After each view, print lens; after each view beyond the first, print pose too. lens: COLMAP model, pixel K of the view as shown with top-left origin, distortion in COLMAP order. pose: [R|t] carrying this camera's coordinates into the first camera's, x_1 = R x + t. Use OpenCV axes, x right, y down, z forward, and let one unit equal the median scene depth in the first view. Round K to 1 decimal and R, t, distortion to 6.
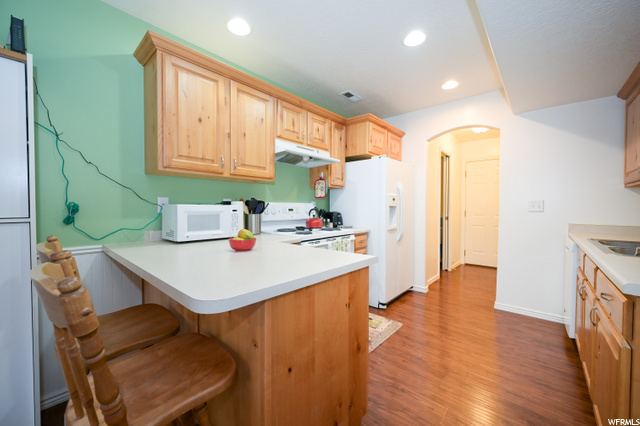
lens RADIAL K [[254.6, 0, 317.0], [0, 254.6, 213.3], [0, 0, 1]] dist [-0.002000, -0.000321]
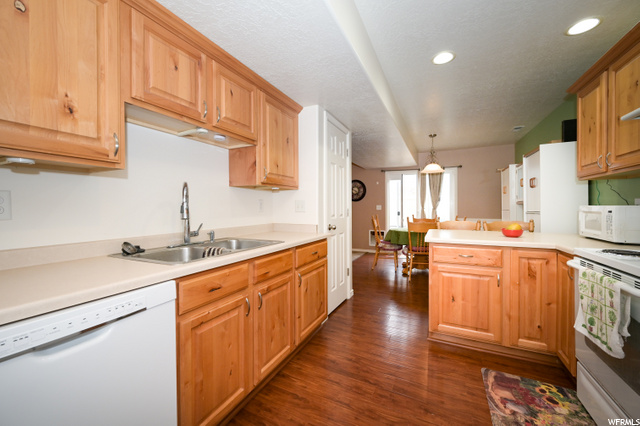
lens RADIAL K [[254.6, 0, 325.0], [0, 254.6, 209.5], [0, 0, 1]] dist [-0.002000, -0.000321]
pose [[-0.955172, 0.004499, -0.296018, 0.723556], [-0.004220, 0.999576, 0.028809, -0.032560], [0.296022, 0.028767, -0.954748, 1.272703]]
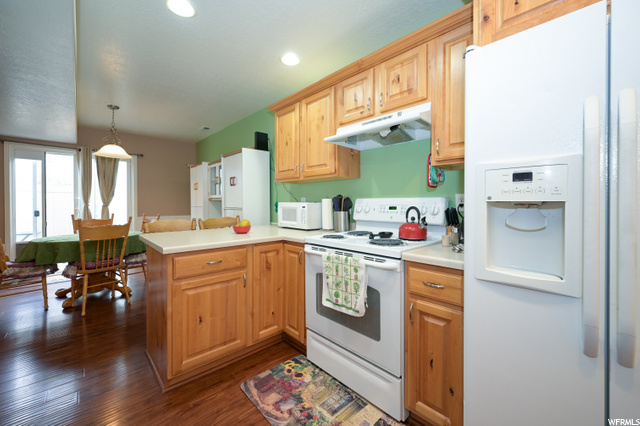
lens RADIAL K [[254.6, 0, 318.4], [0, 254.6, 204.2], [0, 0, 1]] dist [-0.002000, -0.000321]
pose [[-0.083162, 0.004066, -0.996528, 0.706323], [-0.020289, 0.999777, 0.005773, -0.026944], [0.996329, 0.020699, -0.083061, 0.961151]]
